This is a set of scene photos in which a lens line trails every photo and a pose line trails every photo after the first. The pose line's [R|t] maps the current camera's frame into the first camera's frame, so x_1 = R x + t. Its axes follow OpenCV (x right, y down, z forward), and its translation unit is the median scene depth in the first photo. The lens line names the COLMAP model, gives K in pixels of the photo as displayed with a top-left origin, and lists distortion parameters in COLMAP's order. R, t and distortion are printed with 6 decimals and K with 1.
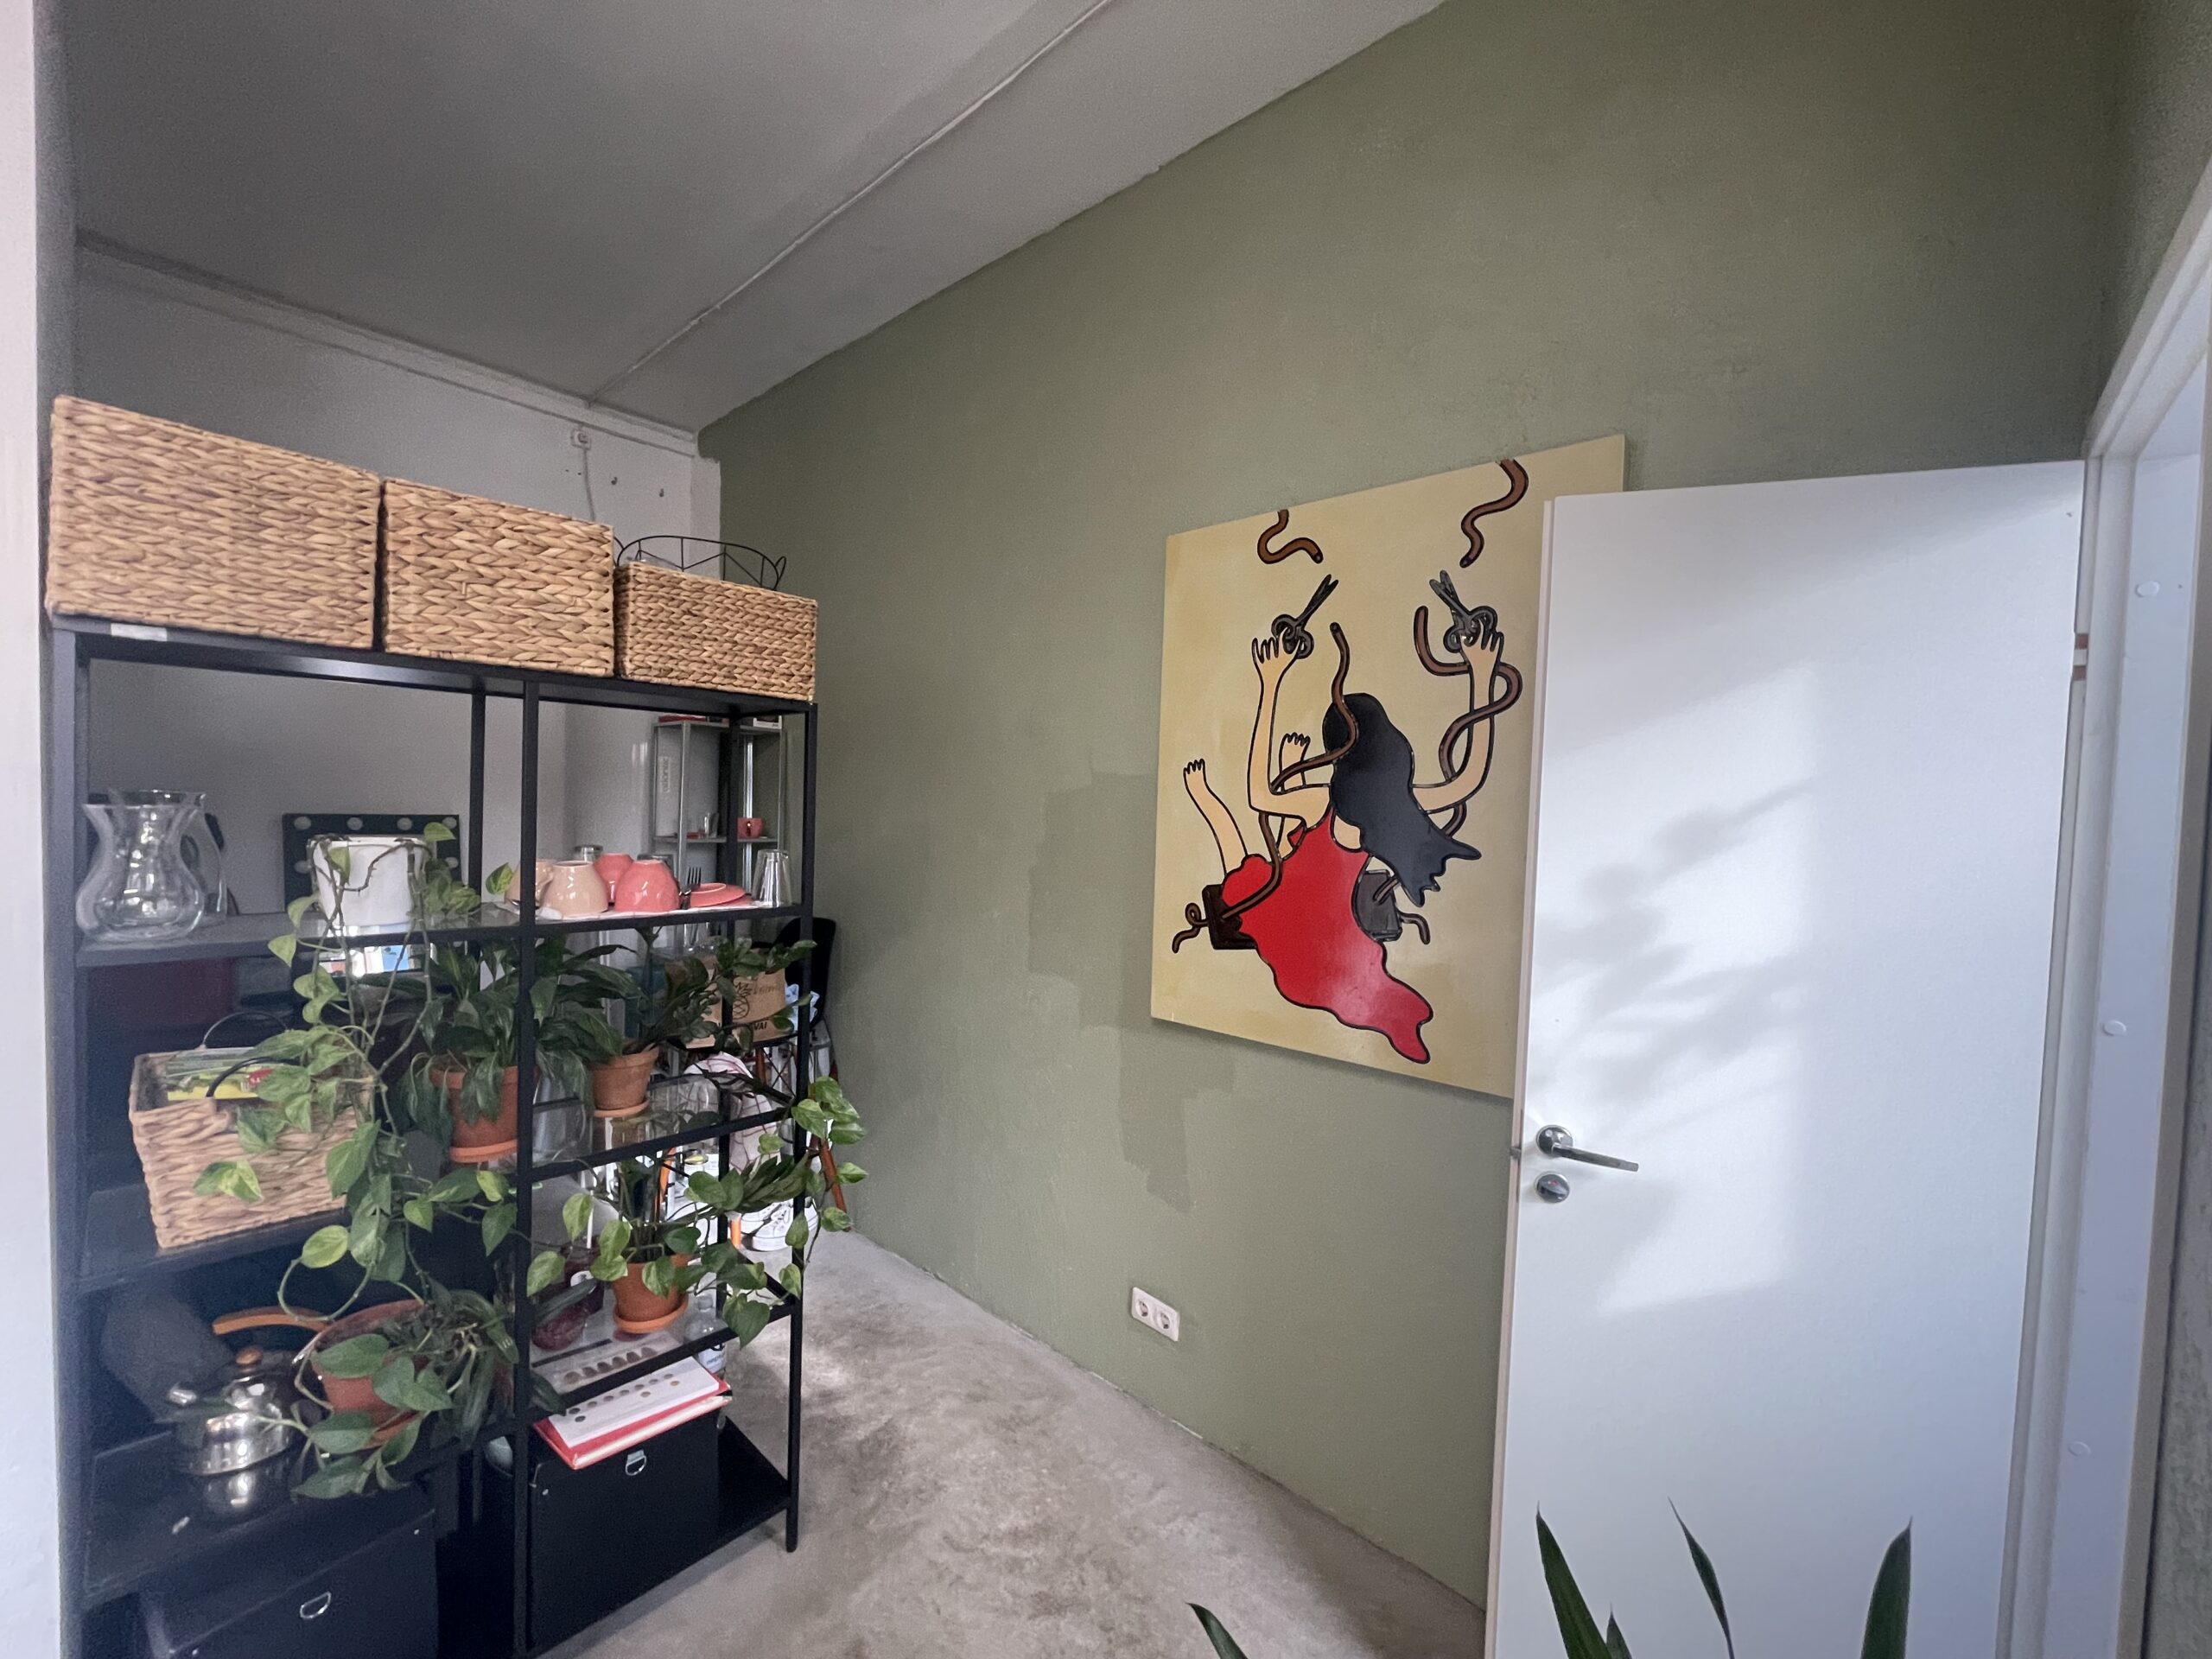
lens RADIAL K [[913.4, 0, 1073.6], [0, 913.4, 831.3], [0, 0, 1]] dist [-0.007416, 0.002112]
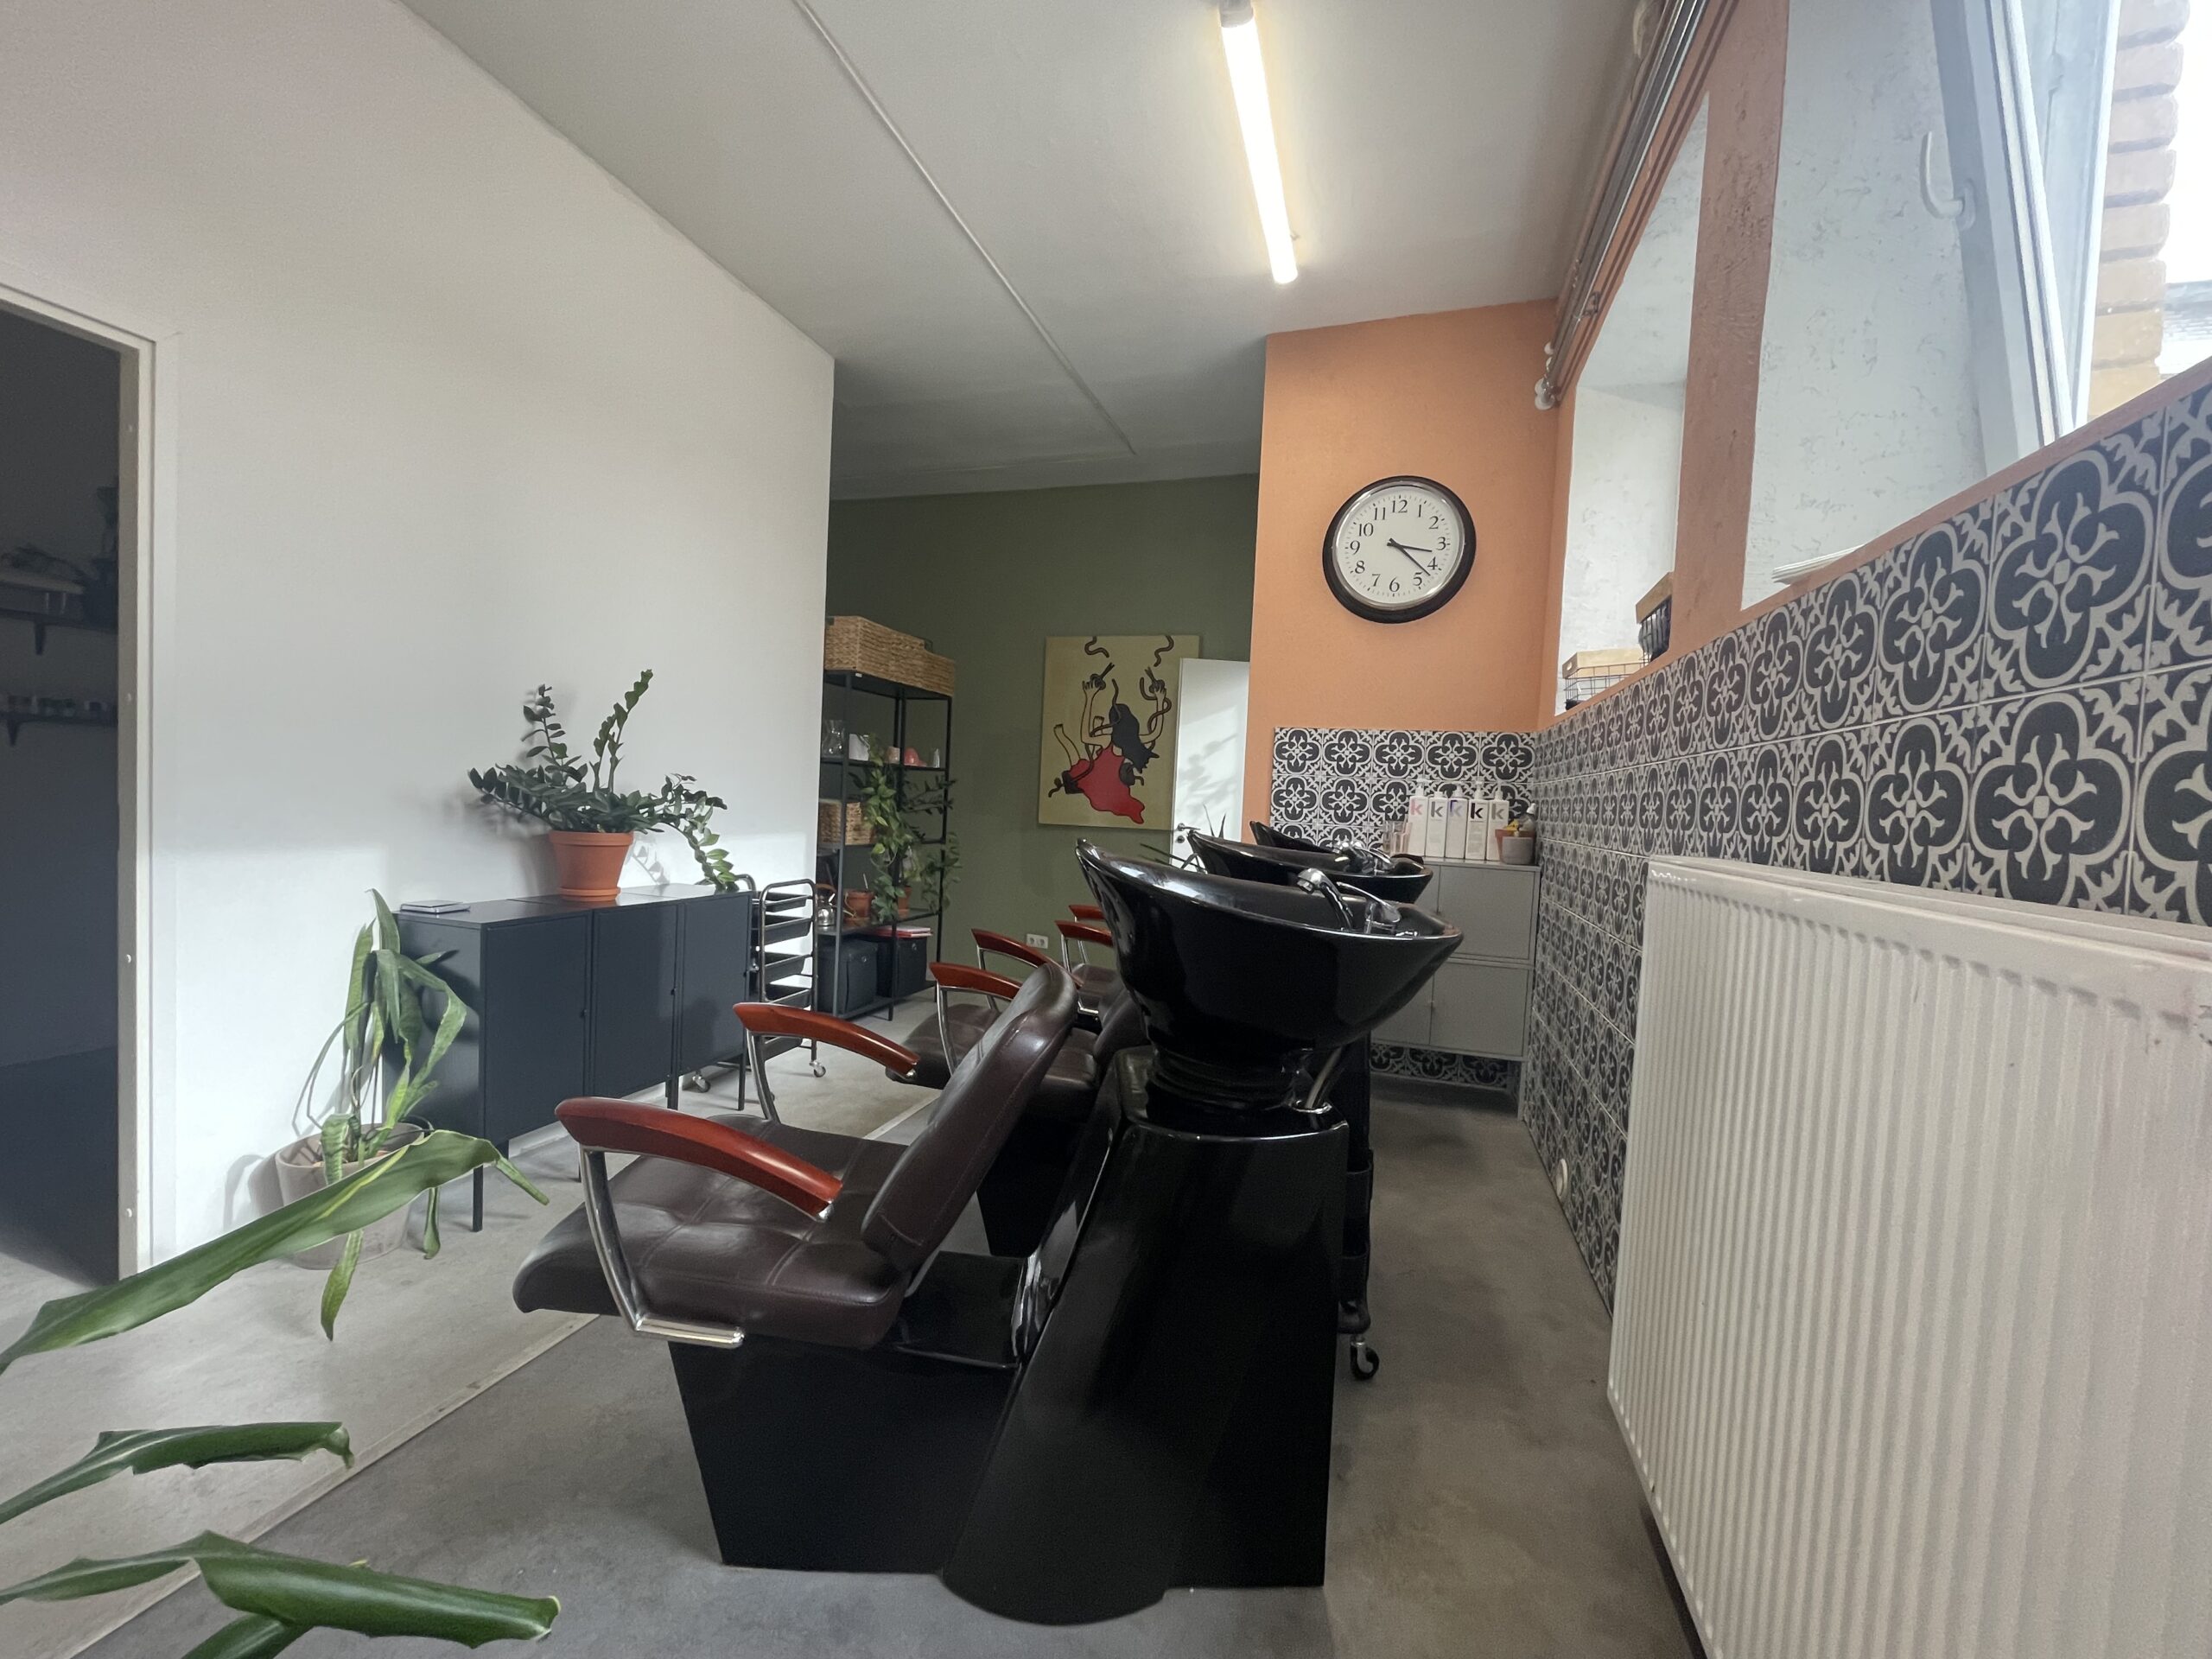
lens RADIAL K [[913.4, 0, 1096.5], [0, 913.4, 836.4], [0, 0, 1]] dist [-0.007416, 0.002112]
pose [[0.908332, -0.005160, 0.418219, -0.983846], [-0.006813, 0.999609, 0.027129, 0.196612], [-0.418195, -0.027492, 0.907941, -1.641920]]
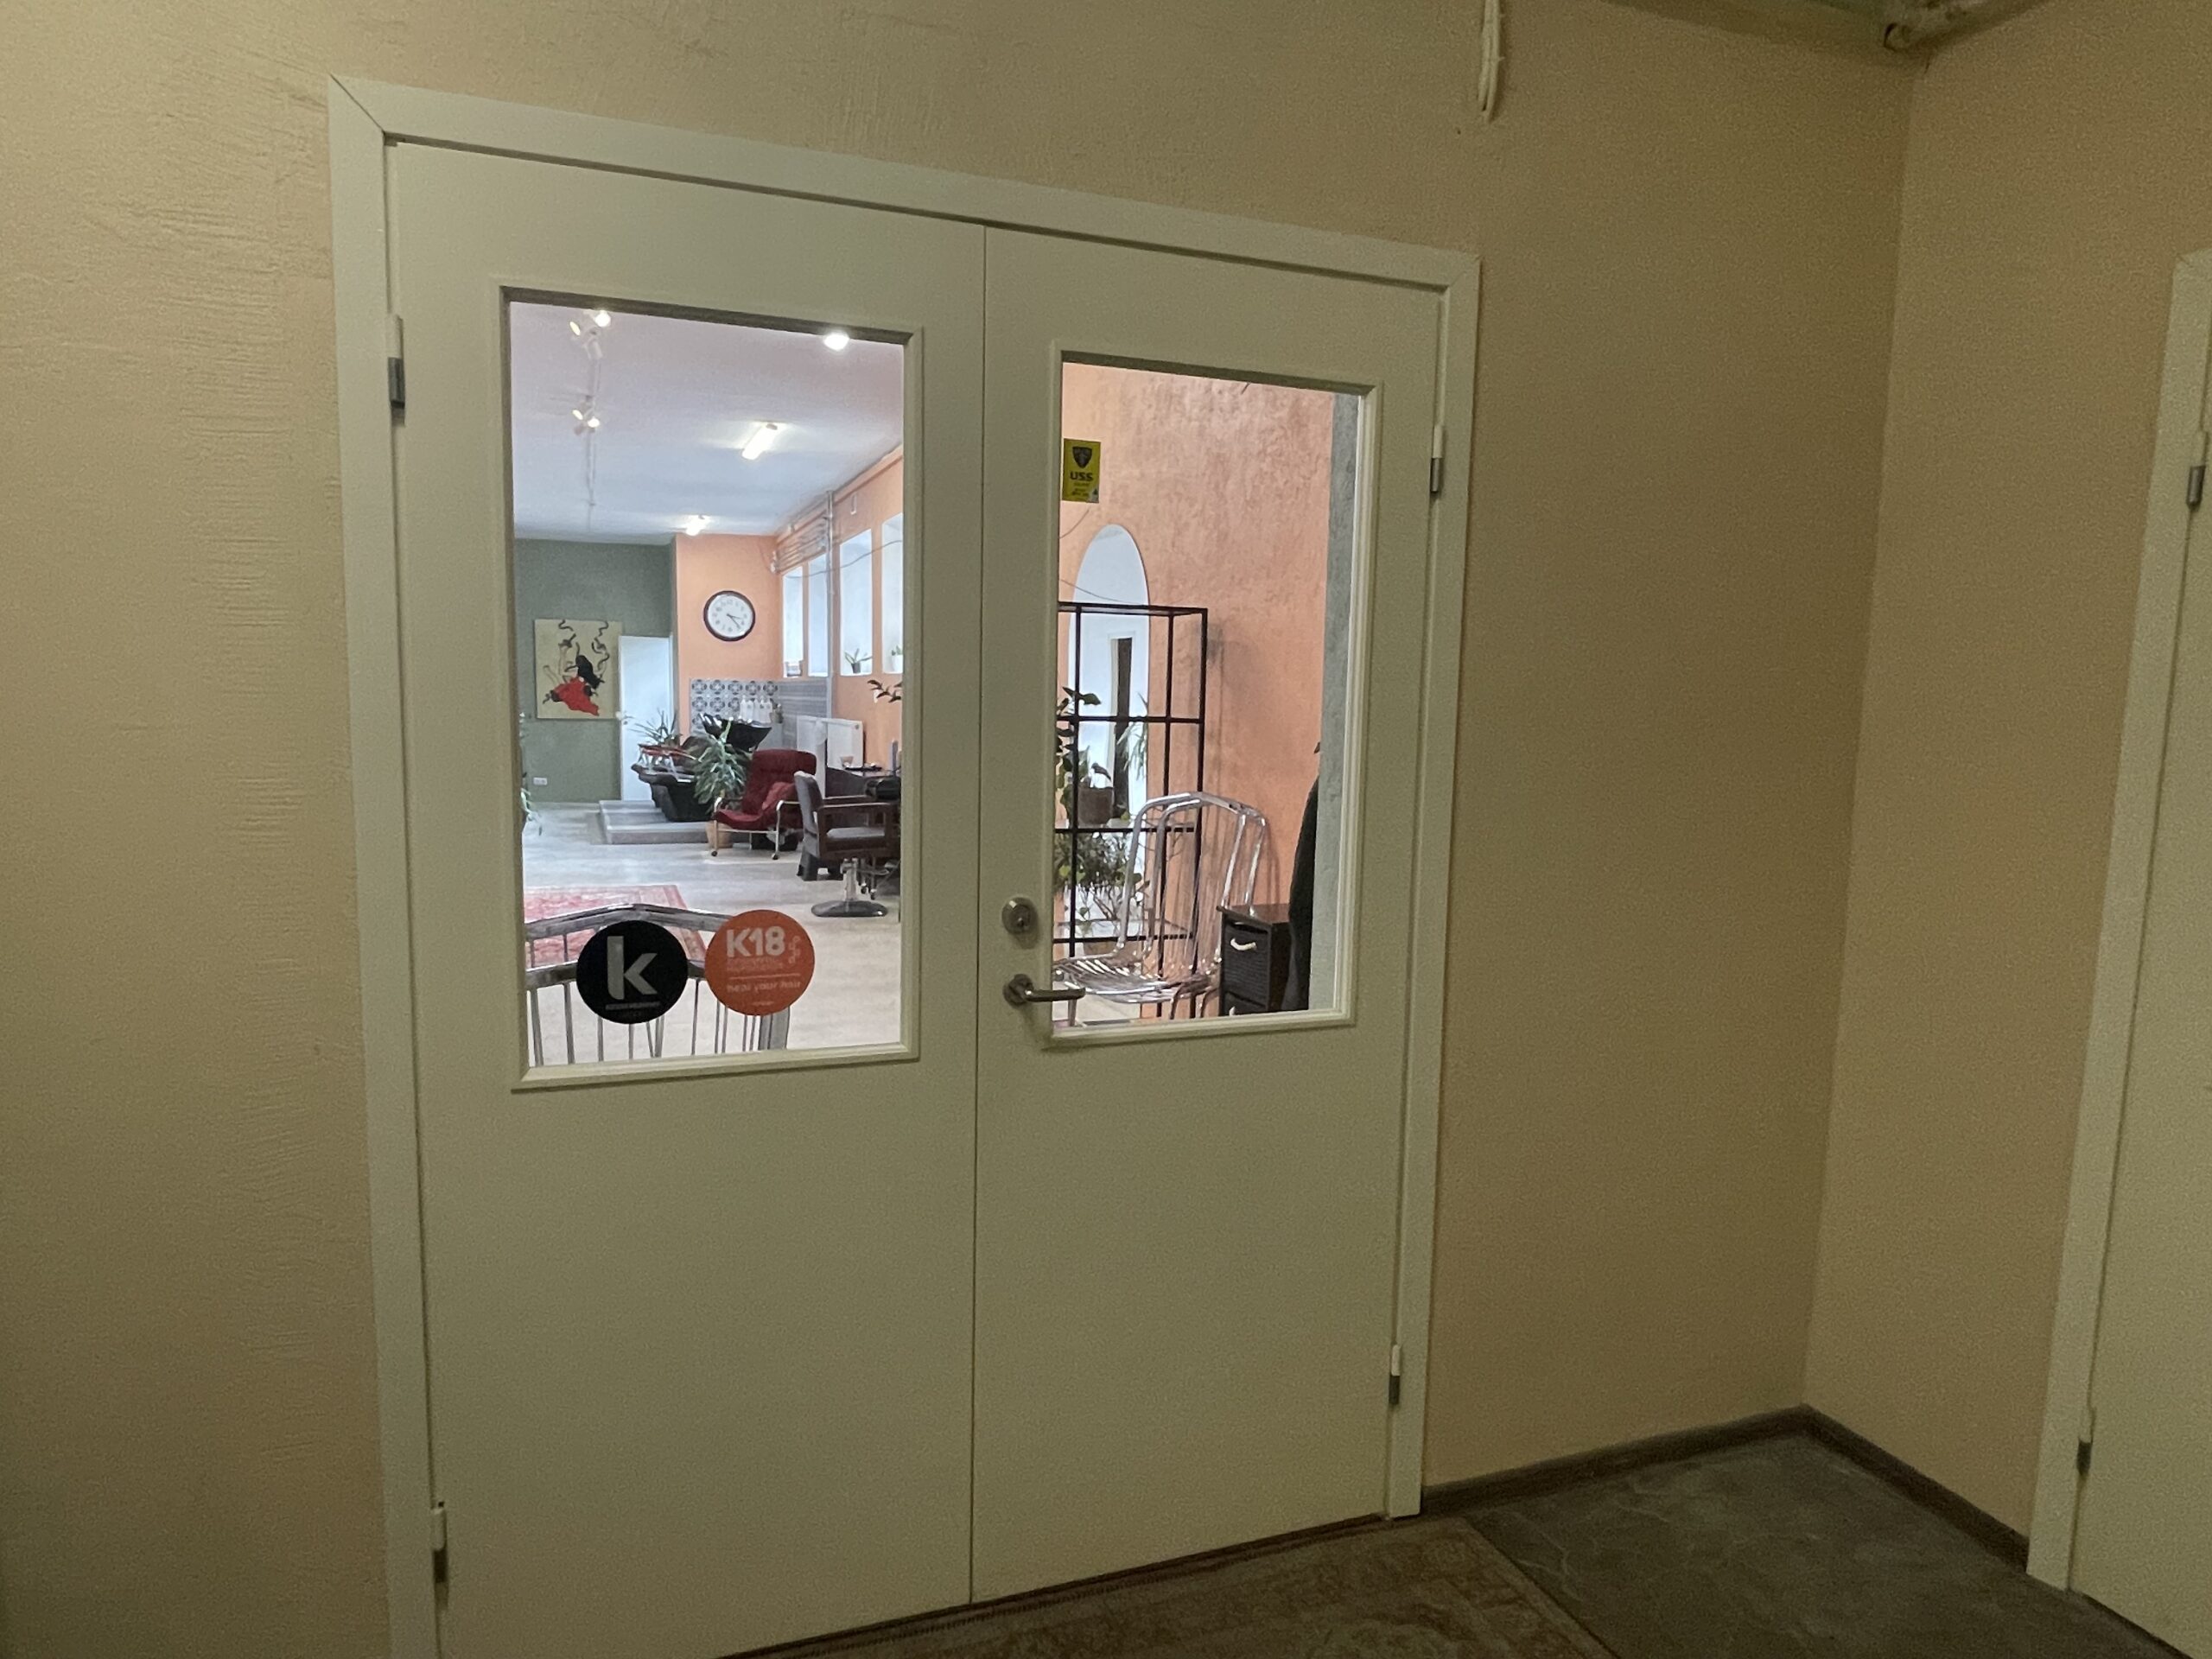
lens RADIAL K [[1357.6, 0, 1097.5], [0, 1357.6, 850.9], [0, 0, 1]] dist [-0.000147, -0.000371]
pose [[0.446400, -0.120043, 0.886745, -5.931345], [0.019886, 0.992047, 0.124288, 0.076833], [-0.894613, -0.037849, 0.445237, -5.739180]]
